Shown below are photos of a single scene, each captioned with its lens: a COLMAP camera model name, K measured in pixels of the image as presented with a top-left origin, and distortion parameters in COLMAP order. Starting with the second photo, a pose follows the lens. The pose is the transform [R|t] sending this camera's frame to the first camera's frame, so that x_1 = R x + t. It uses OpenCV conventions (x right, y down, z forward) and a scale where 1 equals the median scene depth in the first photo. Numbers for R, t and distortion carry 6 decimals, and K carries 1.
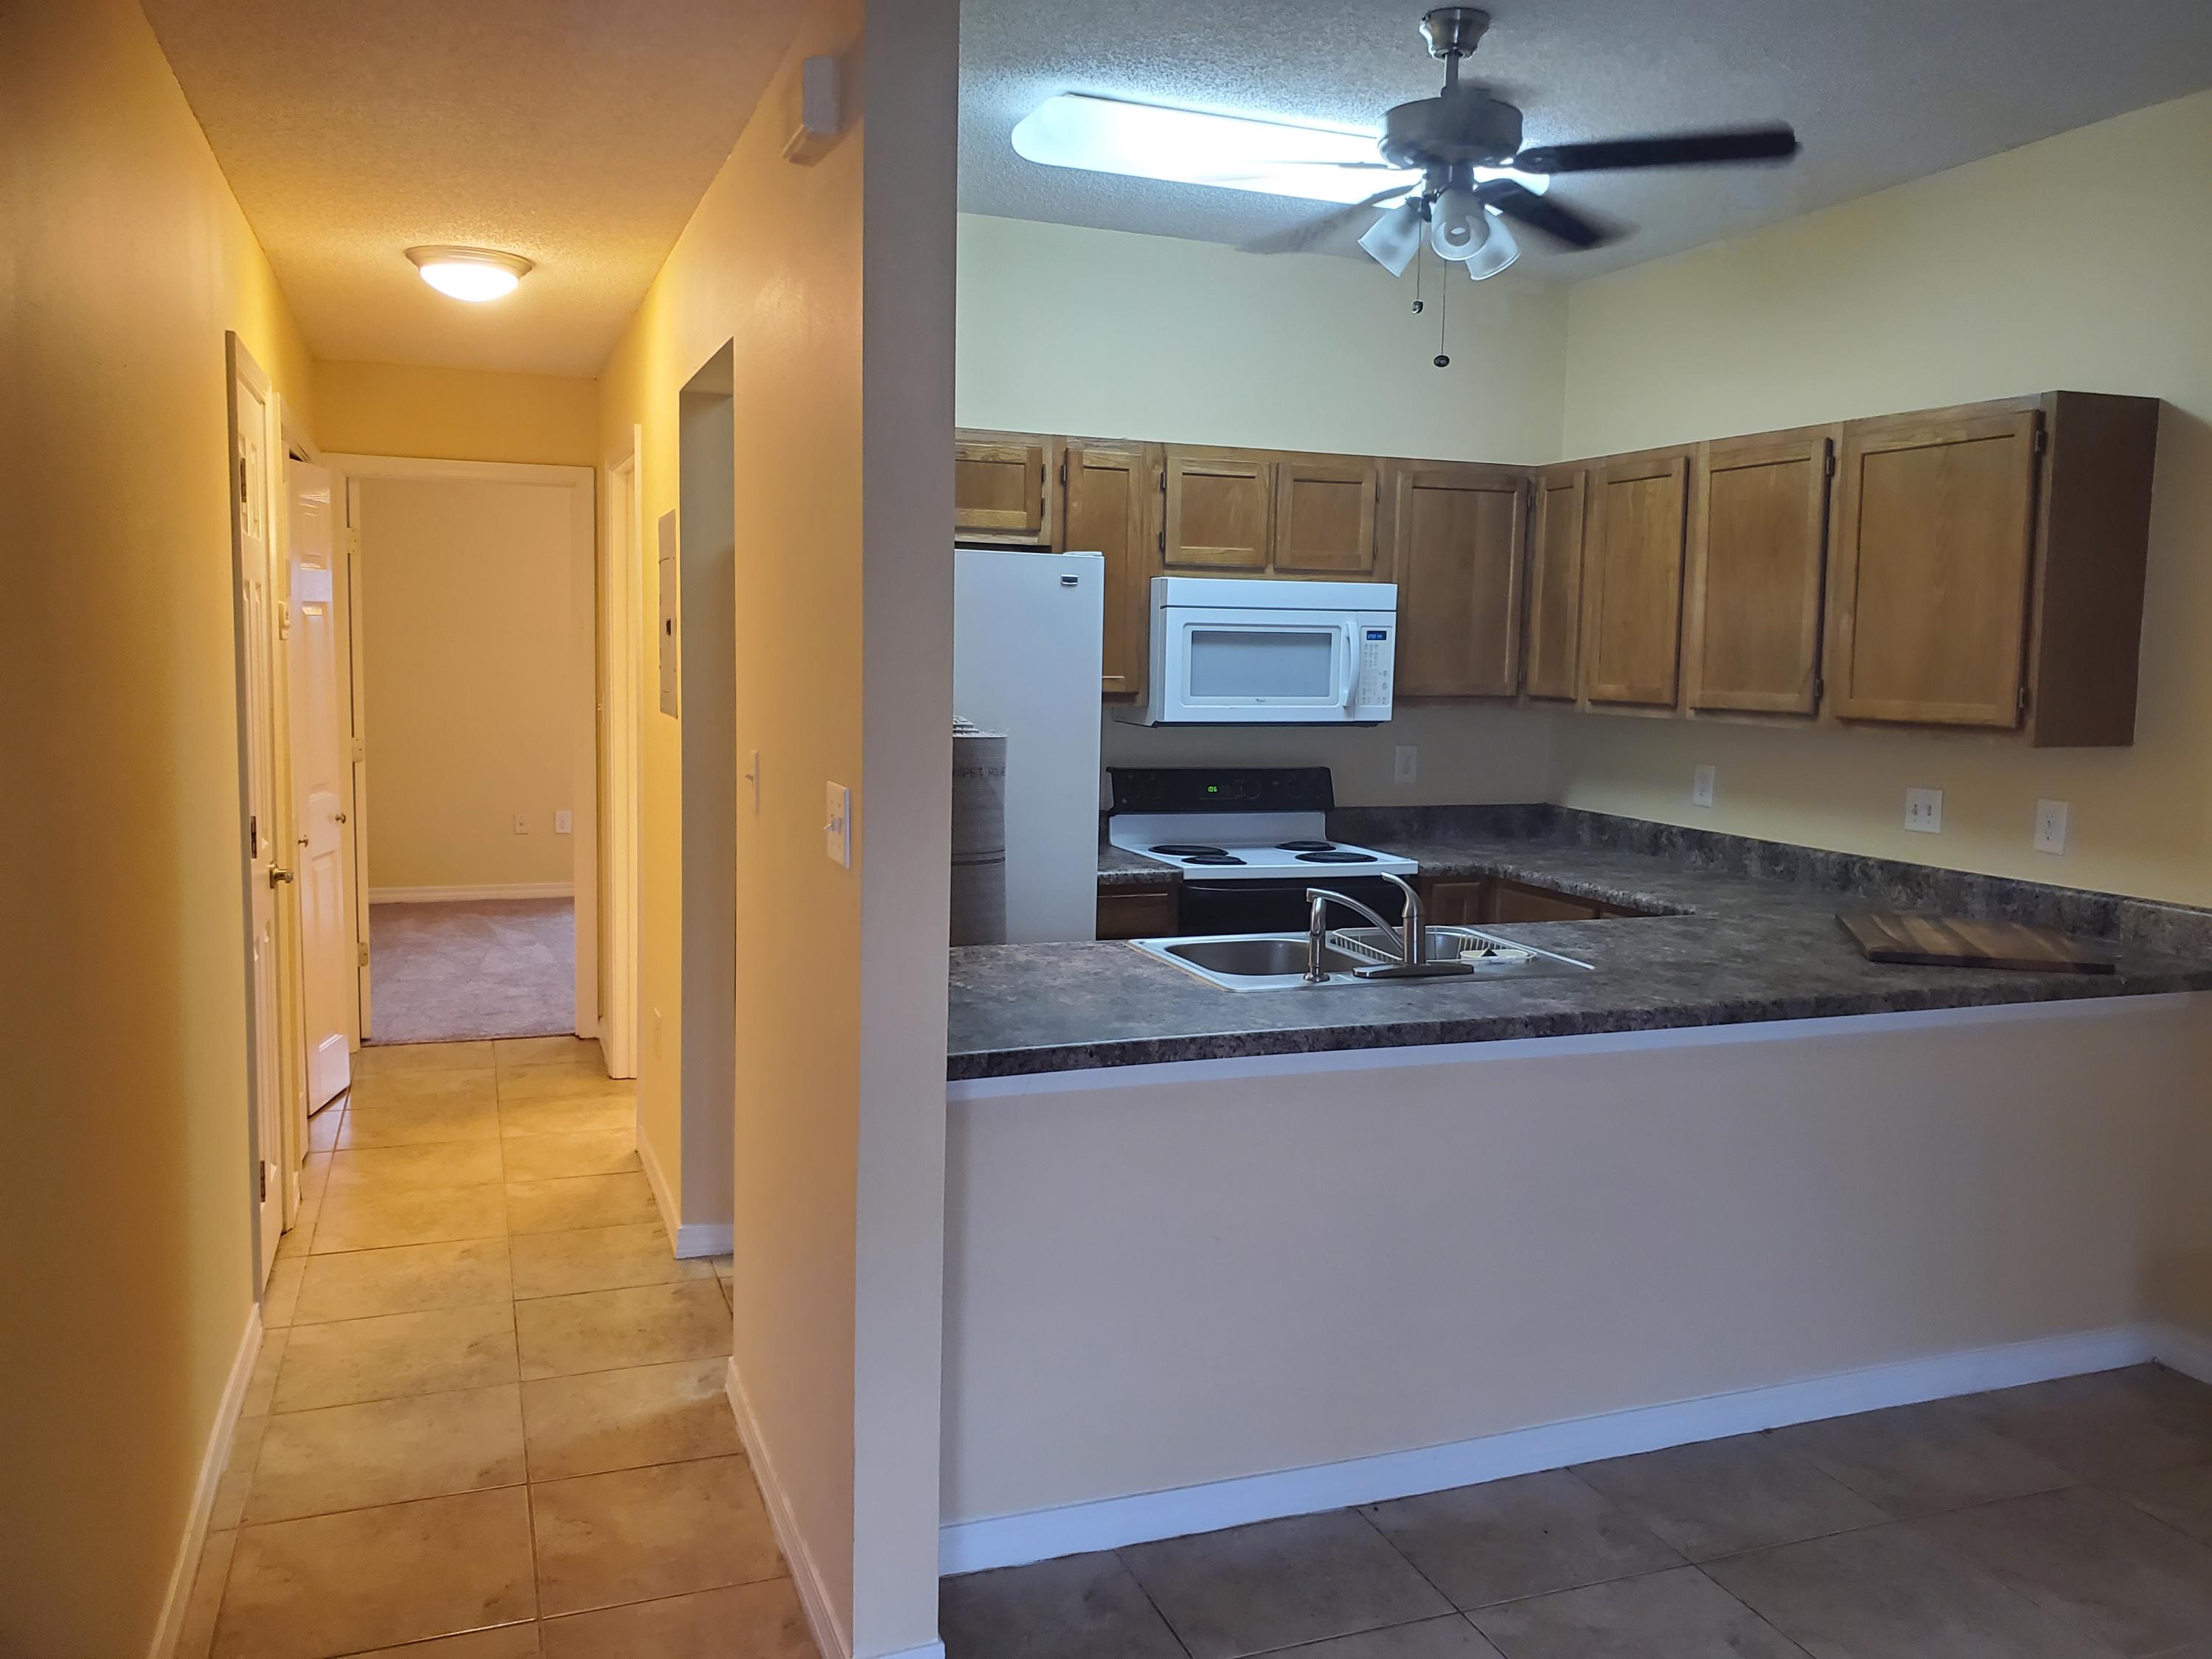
lens RADIAL K [[1677.8, 0, 1127.3], [0, 1677.8, 840.2], [0, 0, 1]] dist [0.009111, -0.027898]
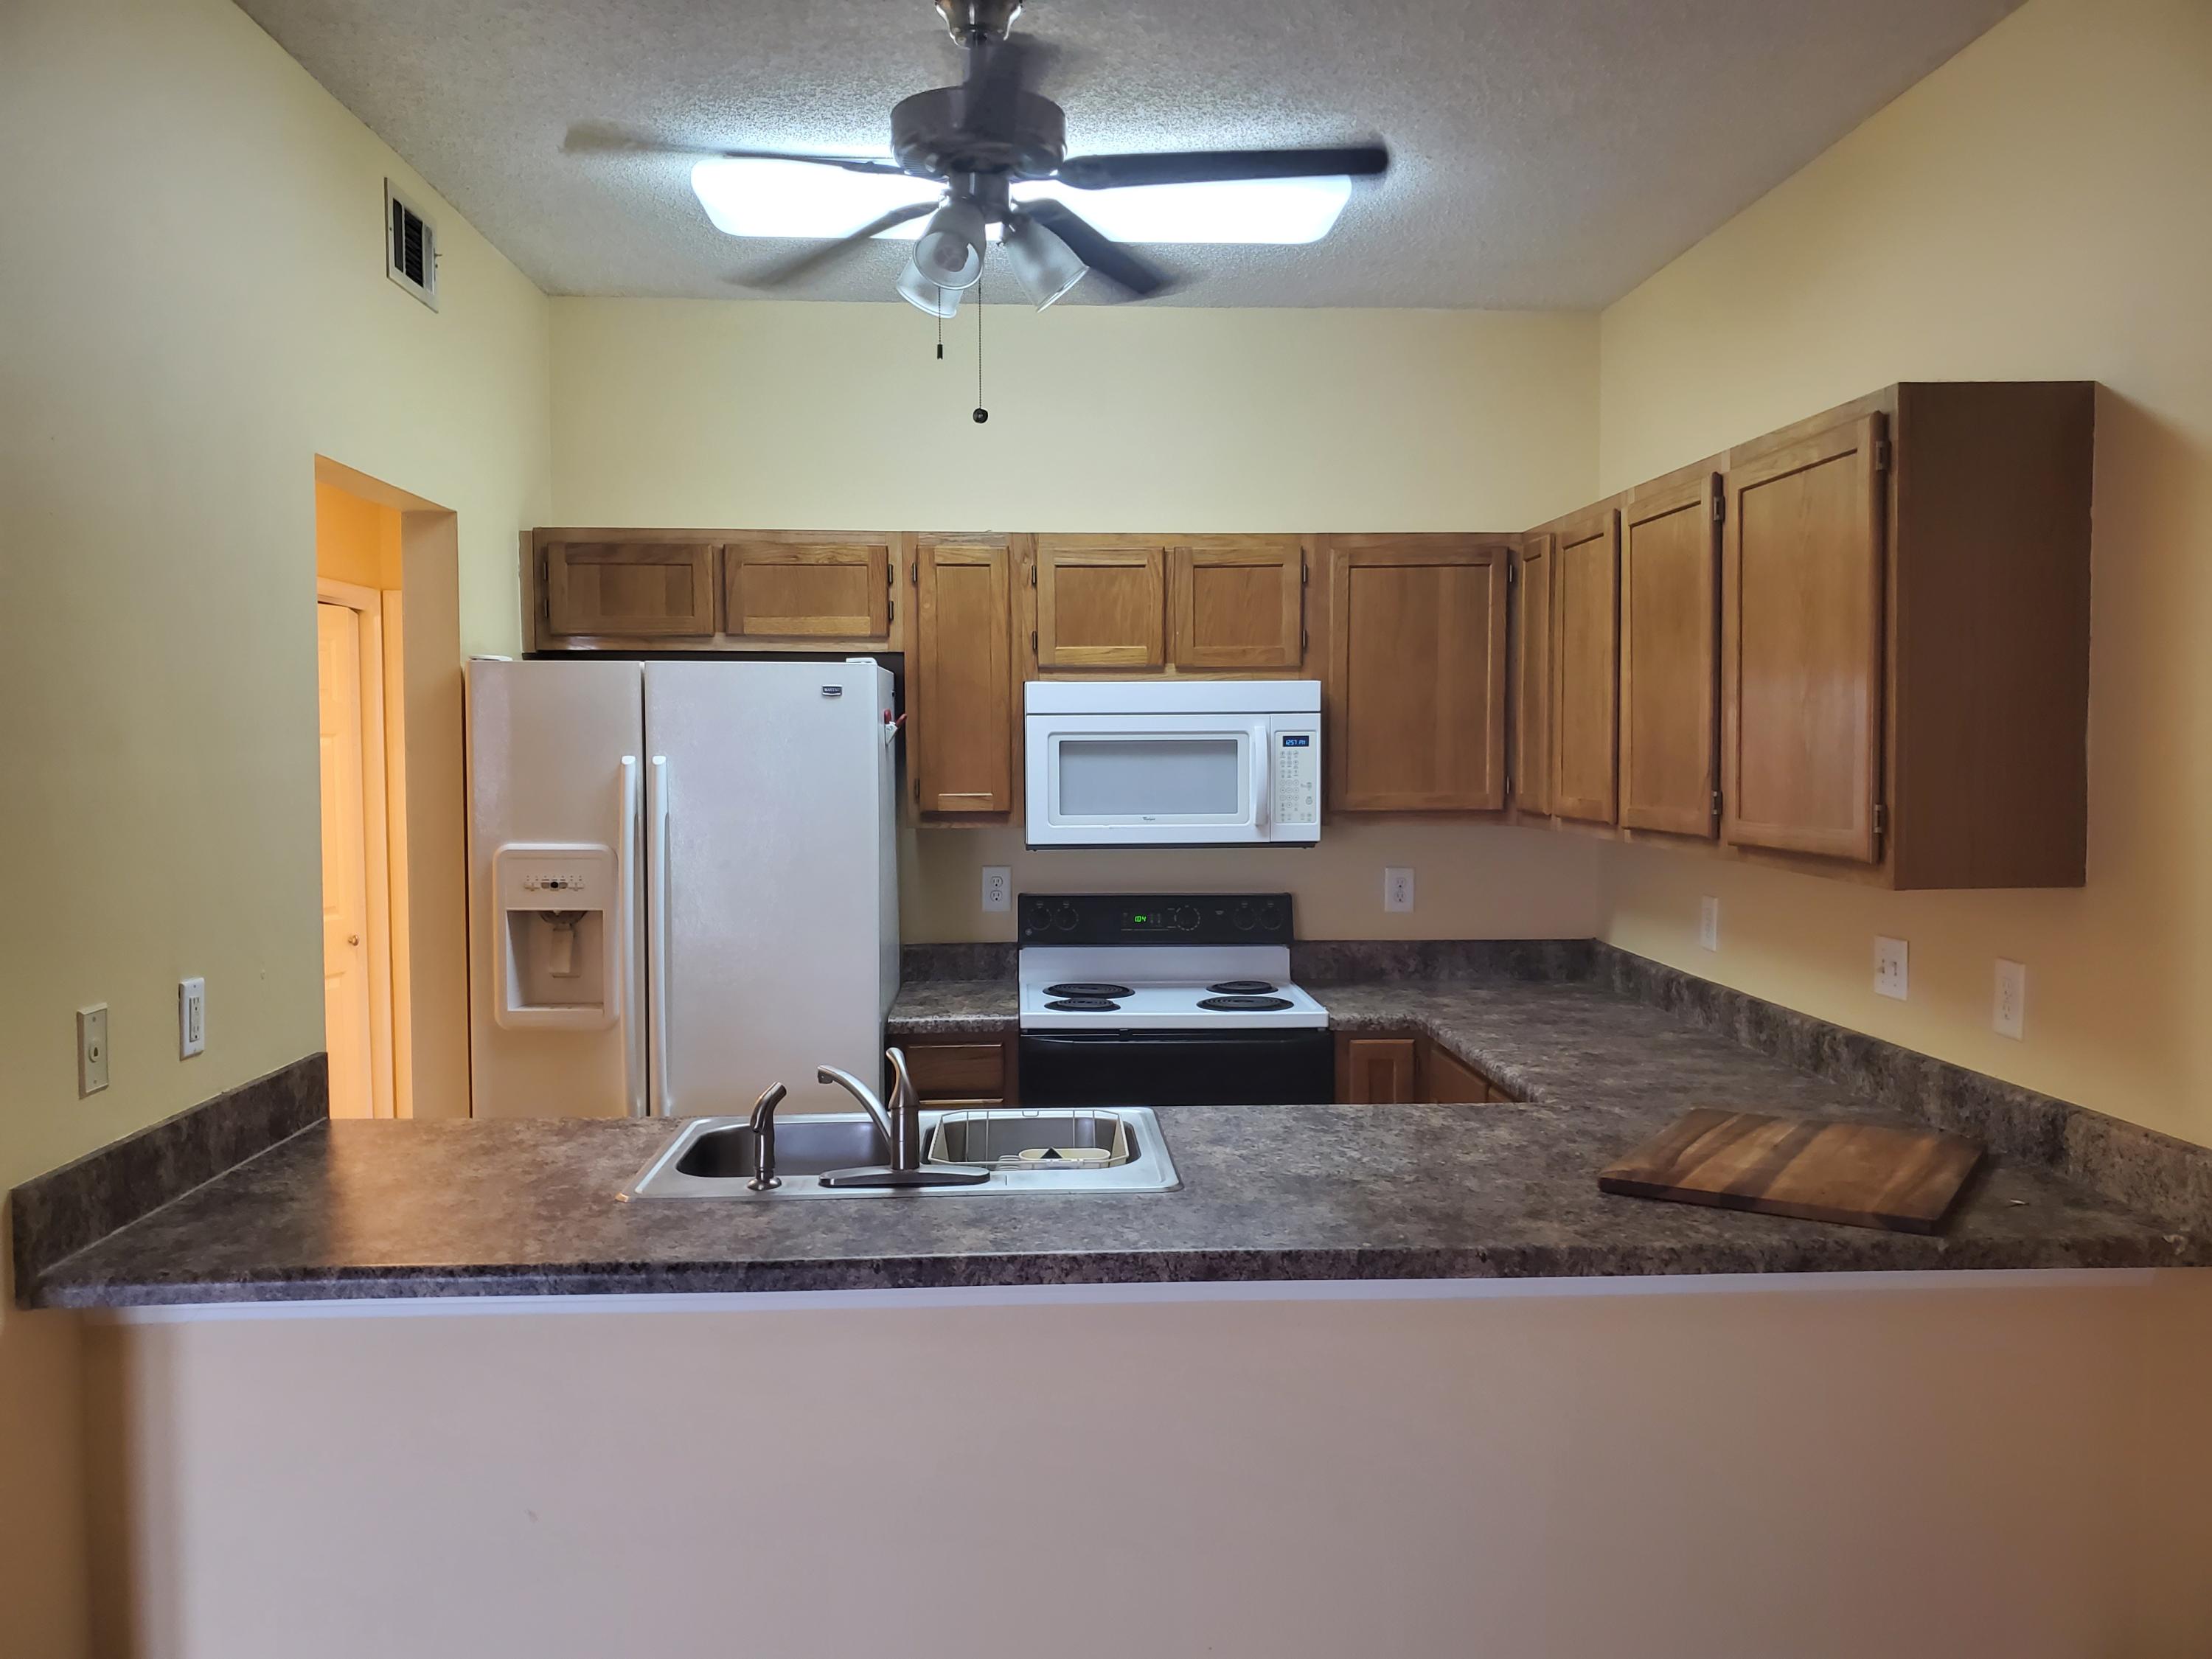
lens RADIAL K [[1677.8, 0, 1098.0], [0, 1677.8, 823.8], [0, 0, 1]] dist [0.009111, -0.027898]
pose [[0.951192, -0.007614, -0.308505, 0.327377], [-0.013926, 0.997618, -0.067558, -0.022873], [0.308285, 0.068557, 0.948821, 0.175483]]
